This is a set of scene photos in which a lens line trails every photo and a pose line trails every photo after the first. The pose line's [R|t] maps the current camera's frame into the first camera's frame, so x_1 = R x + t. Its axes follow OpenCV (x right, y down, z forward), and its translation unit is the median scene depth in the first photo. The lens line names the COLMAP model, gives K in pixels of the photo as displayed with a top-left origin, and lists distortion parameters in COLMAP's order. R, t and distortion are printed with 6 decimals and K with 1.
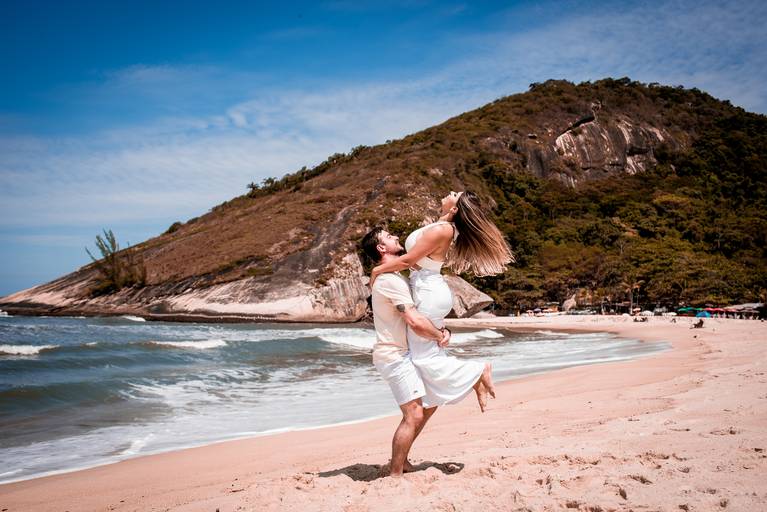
lens RADIAL K [[848.0, 0, 383.5], [0, 848.0, 256.0], [0, 0, 1]] dist [-0.134222, 0.172951]
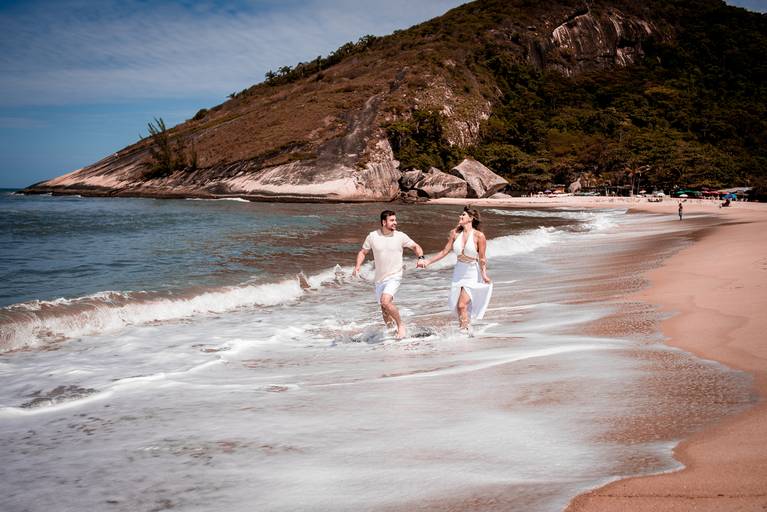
lens RADIAL K [[848.0, 0, 383.5], [0, 848.0, 256.0], [0, 0, 1]] dist [-0.134222, 0.172951]
pose [[0.998897, -0.002096, 0.046911, -0.081846], [-0.004360, 0.990548, 0.137096, -0.003399], [-0.046755, -0.137150, 0.989446, -0.098505]]
